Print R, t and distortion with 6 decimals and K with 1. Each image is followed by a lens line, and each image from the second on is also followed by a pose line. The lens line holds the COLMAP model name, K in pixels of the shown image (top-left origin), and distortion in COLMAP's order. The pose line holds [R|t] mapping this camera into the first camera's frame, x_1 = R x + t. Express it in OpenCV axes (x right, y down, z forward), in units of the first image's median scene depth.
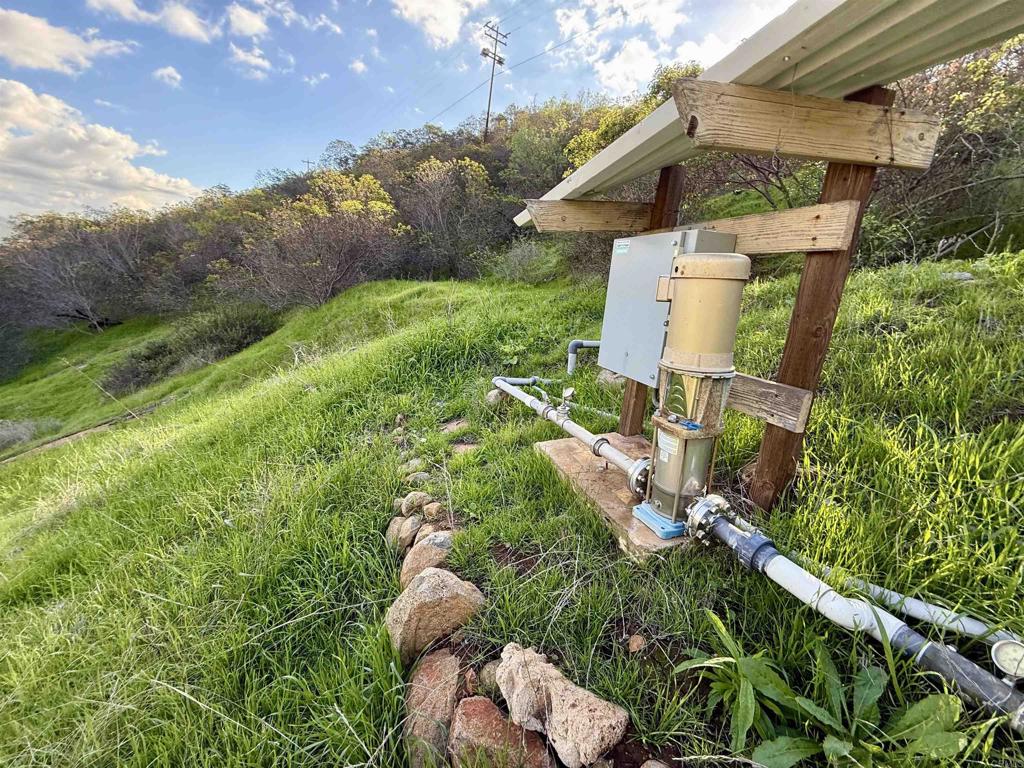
lens RADIAL K [[414.3, 0, 512.8], [0, 414.3, 383.4], [0, 0, 1]] dist [0.001795, -0.000484]
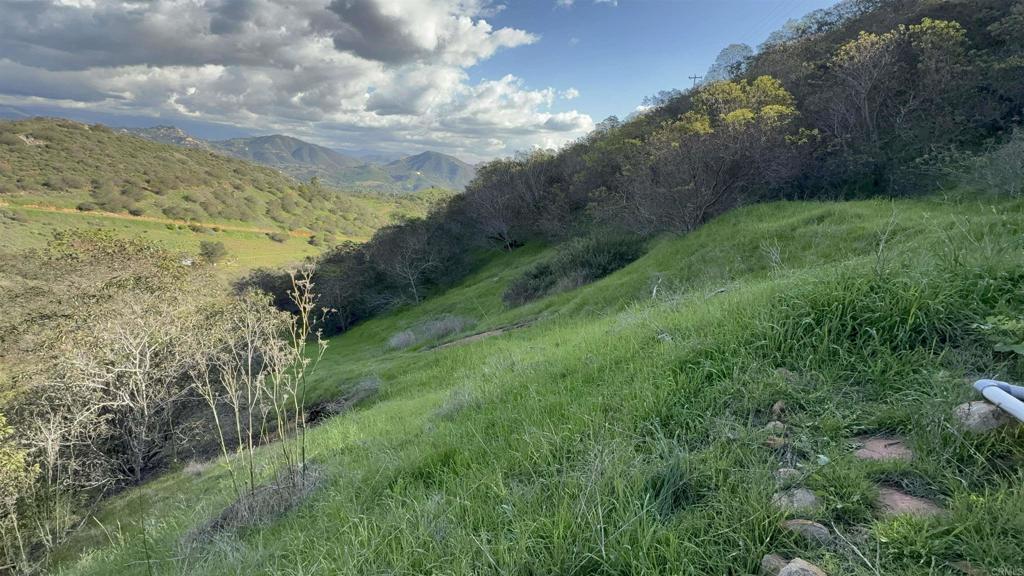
lens RADIAL K [[473.0, 0, 509.9], [0, 473.0, 285.5], [0, 0, 1]] dist [0.002816, -0.000145]
pose [[0.707860, 0.088346, -0.700806, -0.014416], [-0.136221, 0.990597, -0.012713, -0.011410], [0.693093, 0.104463, 0.713239, 0.026645]]
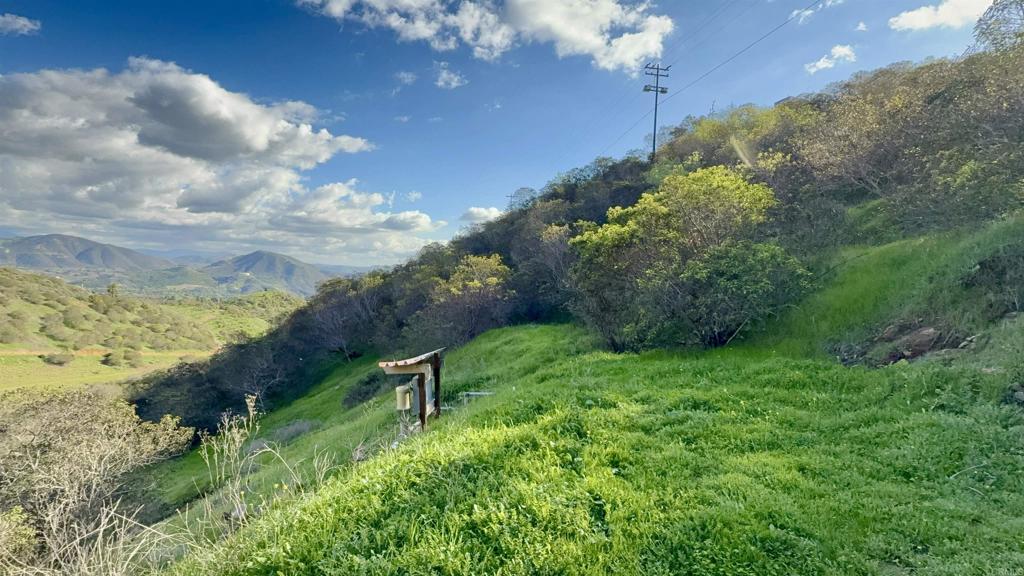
lens RADIAL K [[473.0, 0, 513.0], [0, 473.0, 294.8], [0, 0, 1]] dist [0.002816, -0.000145]
pose [[0.892960, -0.073448, -0.444103, 0.481672], [-0.026406, 0.976352, -0.214570, -0.021244], [0.449360, 0.203330, 0.869904, -0.416580]]
